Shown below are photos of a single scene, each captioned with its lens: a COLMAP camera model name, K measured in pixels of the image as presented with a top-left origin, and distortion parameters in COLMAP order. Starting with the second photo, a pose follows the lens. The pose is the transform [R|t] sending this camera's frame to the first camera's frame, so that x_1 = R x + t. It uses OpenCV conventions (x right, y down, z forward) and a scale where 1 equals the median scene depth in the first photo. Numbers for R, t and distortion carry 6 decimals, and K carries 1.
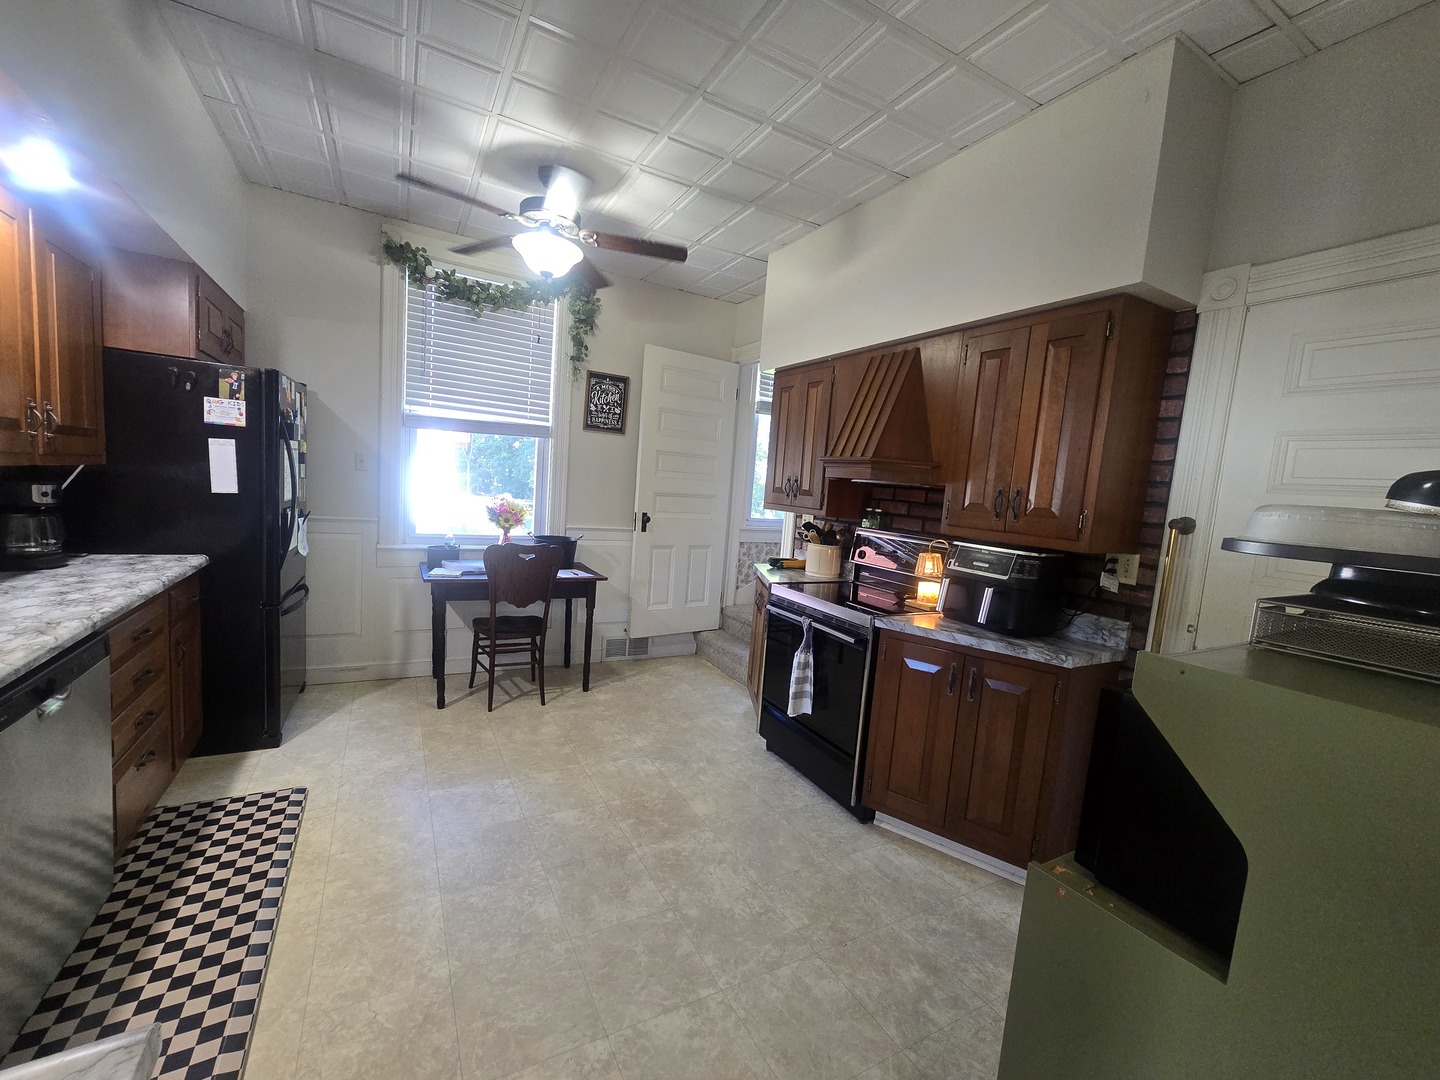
lens RADIAL K [[587.1, 0, 713.3], [0, 587.1, 544.8], [0, 0, 1]] dist [-0.003938, 0.000433]
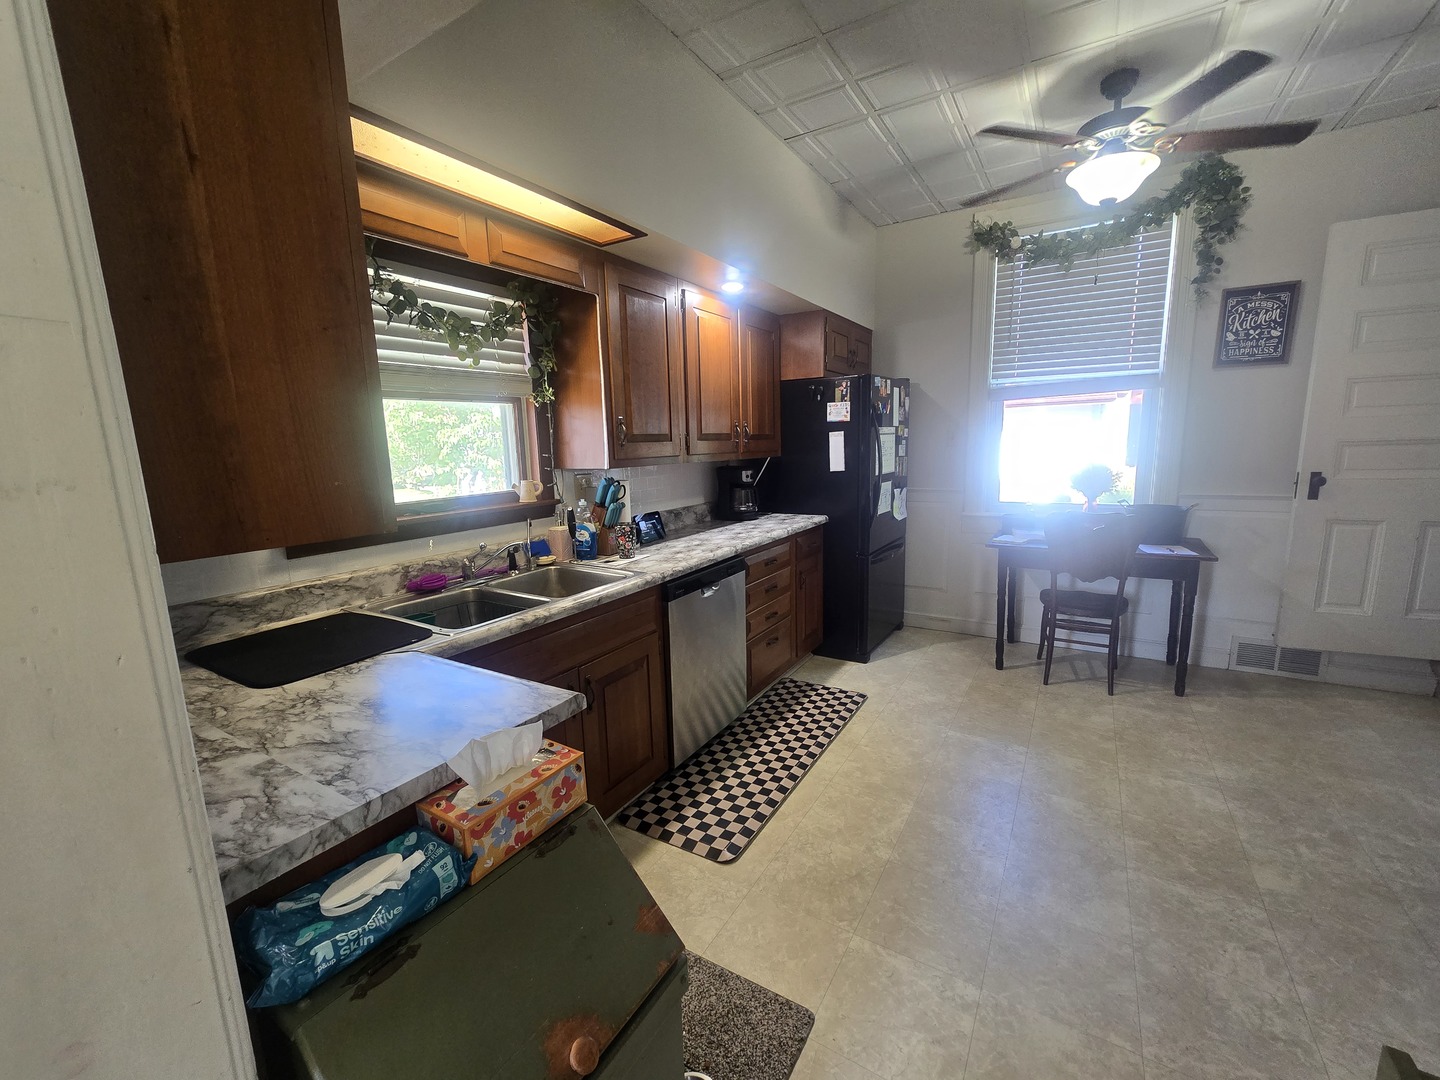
lens RADIAL K [[587.1, 0, 707.9], [0, 587.1, 541.5], [0, 0, 1]] dist [-0.003938, 0.000433]
pose [[0.487511, 0.054011, -0.871445, 0.203148], [-0.022238, 0.998529, 0.049447, 0.014032], [0.872834, -0.004726, 0.487995, 0.046946]]
